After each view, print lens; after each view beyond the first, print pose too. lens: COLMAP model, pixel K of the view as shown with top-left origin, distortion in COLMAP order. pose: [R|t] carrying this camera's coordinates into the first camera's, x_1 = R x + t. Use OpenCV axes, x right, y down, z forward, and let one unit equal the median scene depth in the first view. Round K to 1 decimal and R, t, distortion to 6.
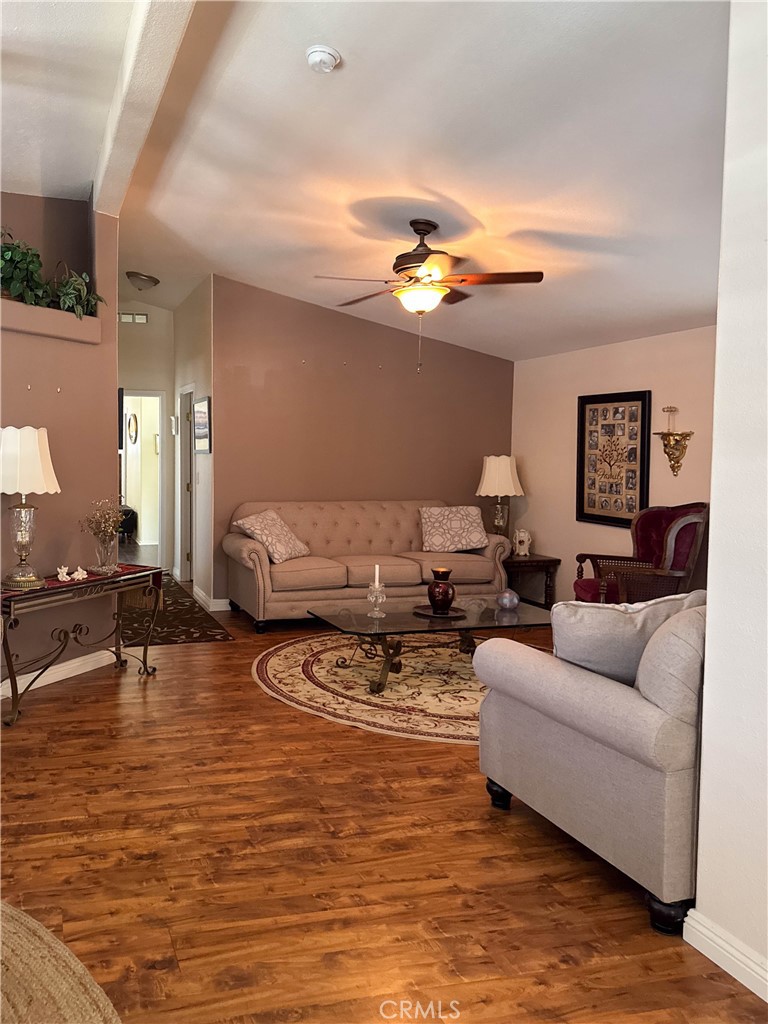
lens RADIAL K [[738.1, 0, 225.0], [0, 738.1, 485.7], [0, 0, 1]] dist [0.066471, -0.001779]
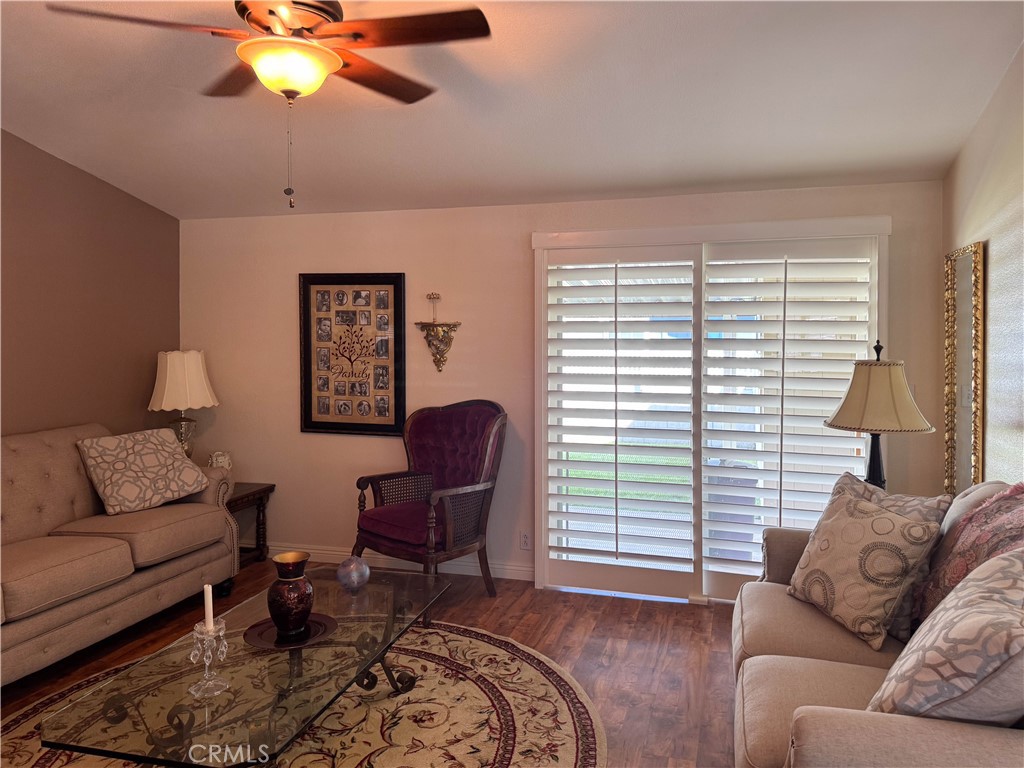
lens RADIAL K [[736.2, 0, 511.0], [0, 736.2, 351.1], [0, 0, 1]] dist [0.139722, -0.204197]
pose [[0.501164, -0.025821, 0.864967, -0.101955], [0.046339, 0.998921, 0.002971, -0.033347], [-0.864111, 0.038593, 0.501820, 0.461056]]
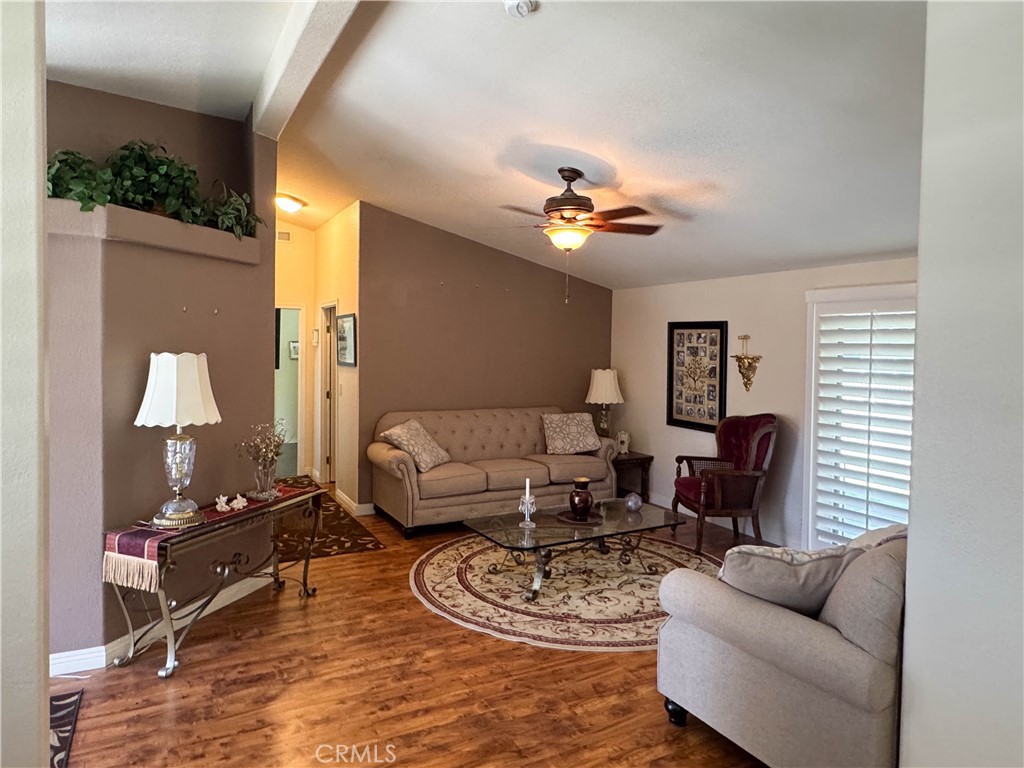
lens RADIAL K [[622.1, 0, 481.3], [0, 622.1, 362.8], [0, 0, 1]] dist [-0.037805, 0.060640]
pose [[0.972837, 0.005518, 0.231425, -0.059114], [-0.000816, 0.999791, -0.020409, -0.036003], [-0.231489, 0.019666, 0.972639, 0.105254]]
